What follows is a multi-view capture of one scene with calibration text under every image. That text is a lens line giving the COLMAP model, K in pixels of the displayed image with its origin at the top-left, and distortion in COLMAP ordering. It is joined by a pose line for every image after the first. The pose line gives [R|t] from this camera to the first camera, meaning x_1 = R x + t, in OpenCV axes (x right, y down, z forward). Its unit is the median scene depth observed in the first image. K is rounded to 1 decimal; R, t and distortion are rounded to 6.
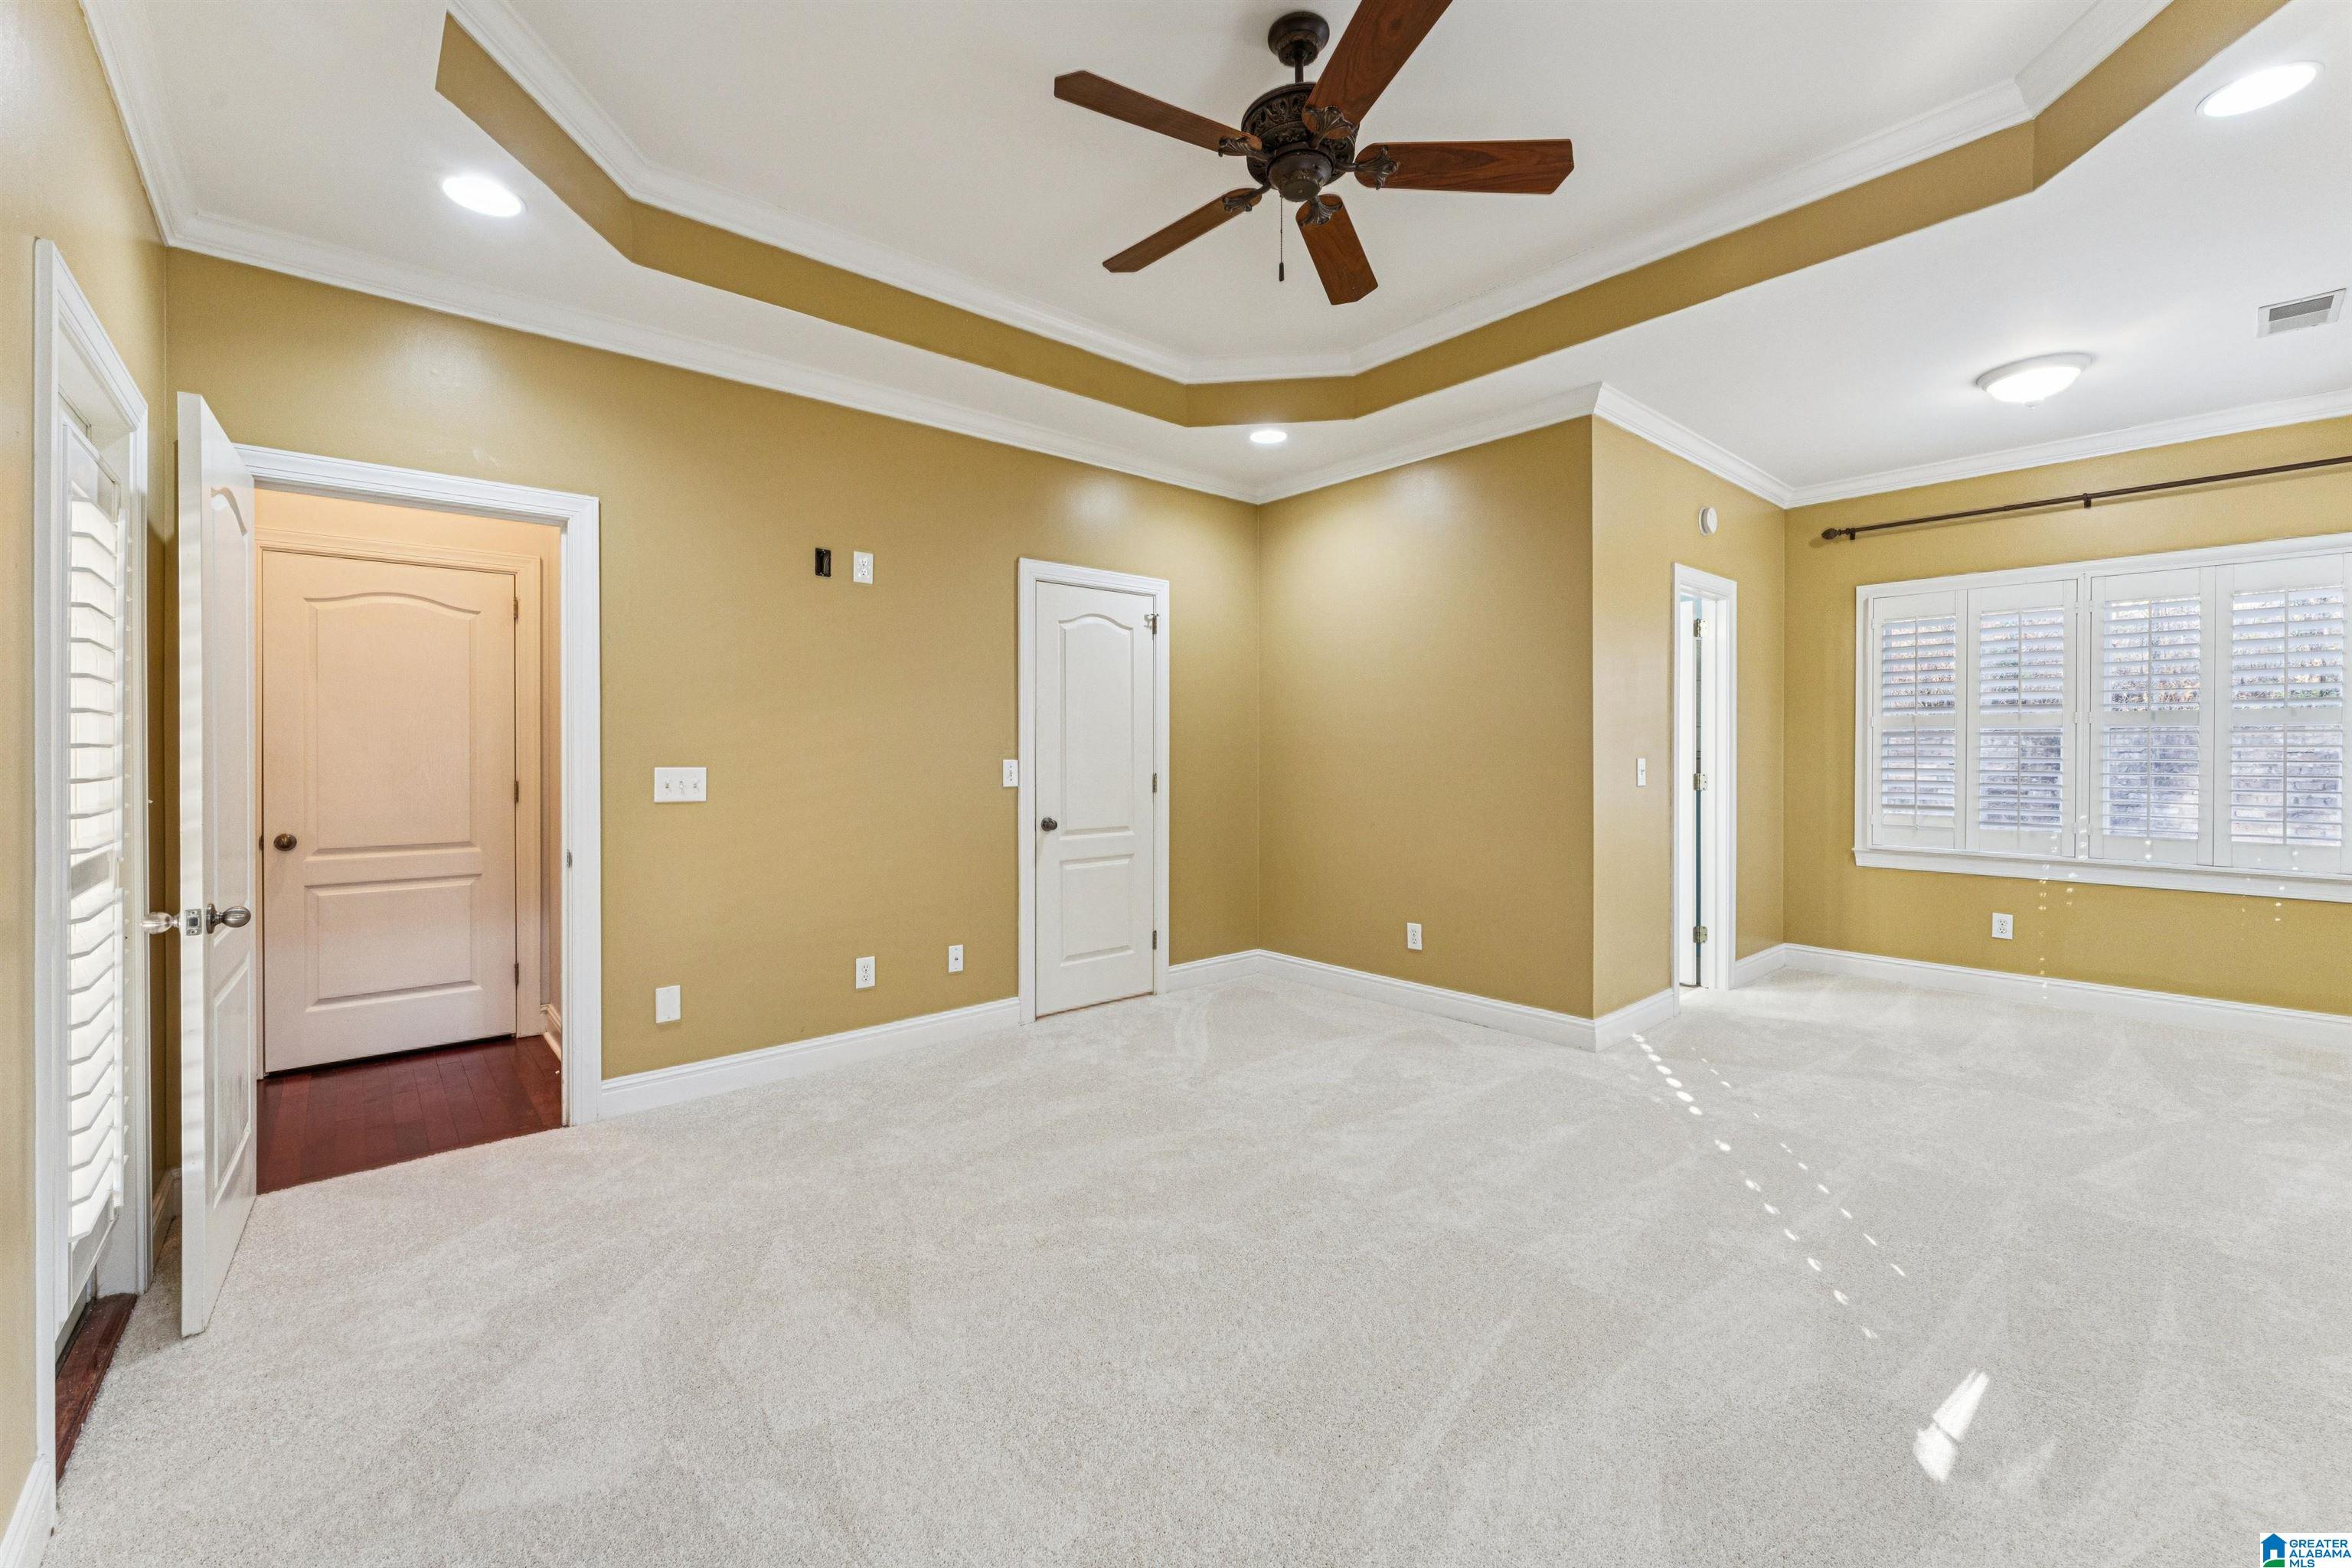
lens RADIAL K [[945.4, 0, 1185.3], [0, 945.4, 786.0], [0, 0, 1]] dist [0.000270, 0.000054]
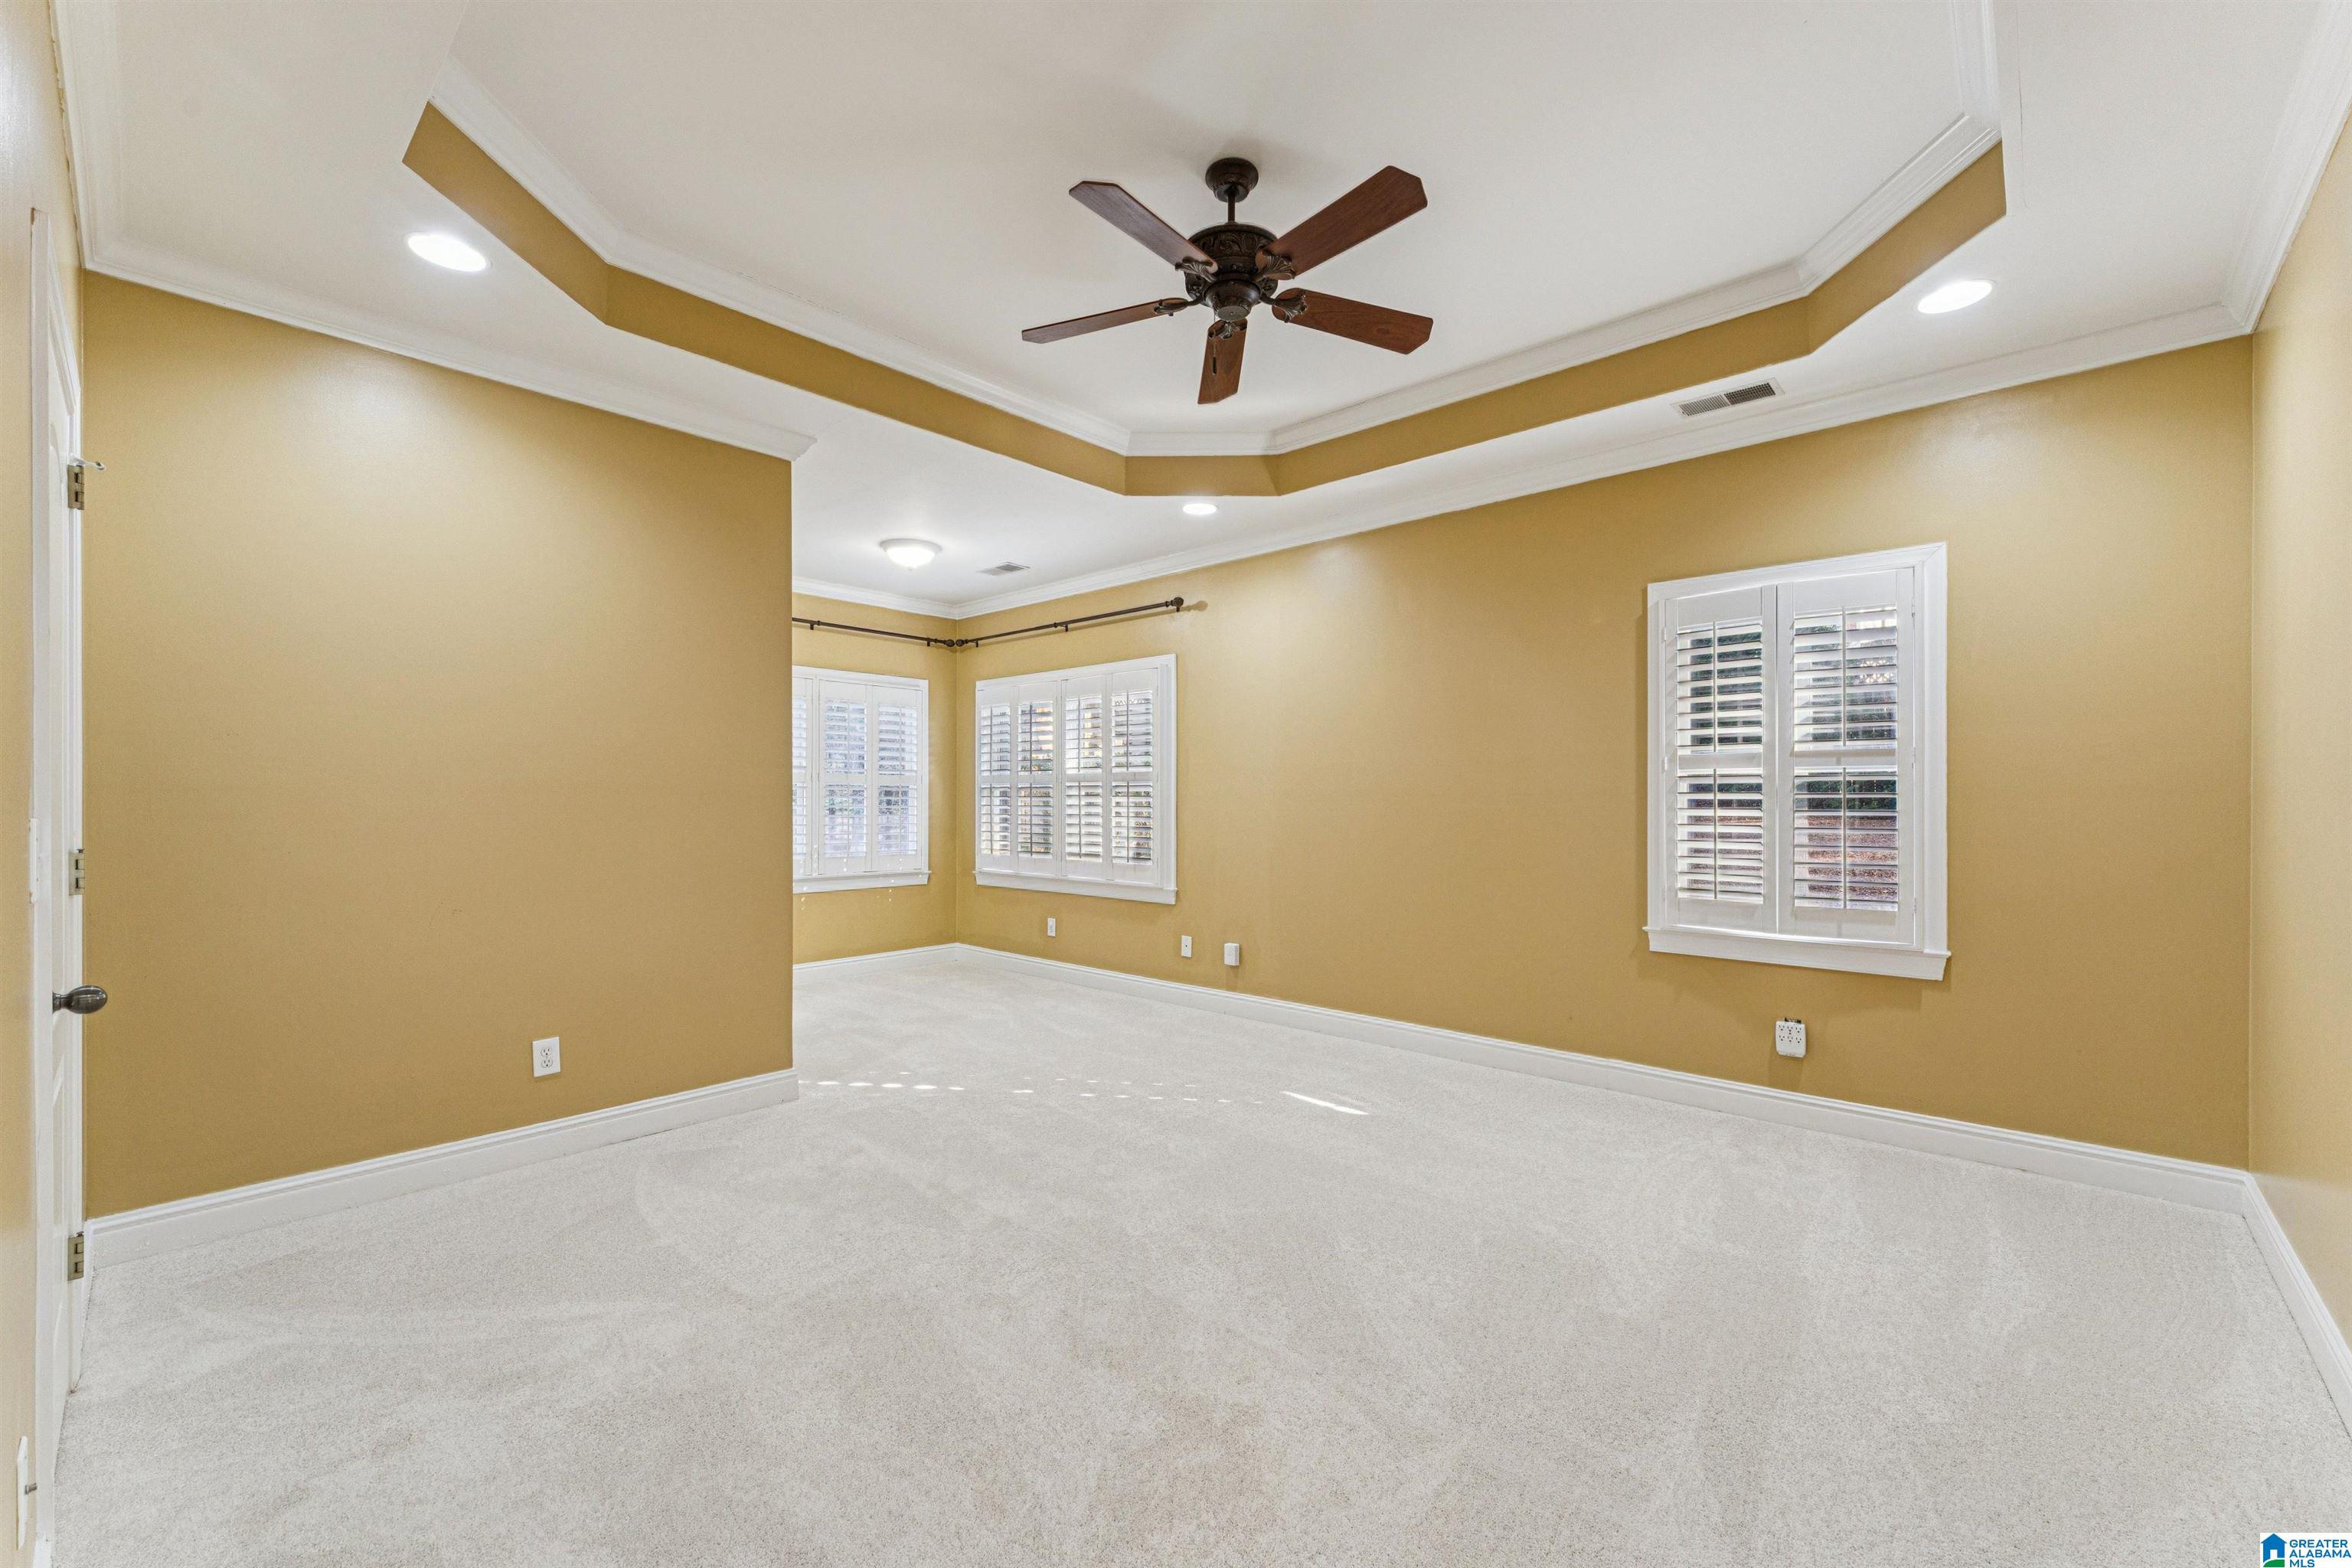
lens RADIAL K [[945.4, 0, 1185.3], [0, 945.4, 786.0], [0, 0, 1]] dist [0.000270, 0.000054]
pose [[-0.078871, 0.008659, 0.996847, -0.703462], [0.044360, 0.999002, -0.005168, -0.027541], [-0.995897, 0.043812, -0.079177, 0.785189]]
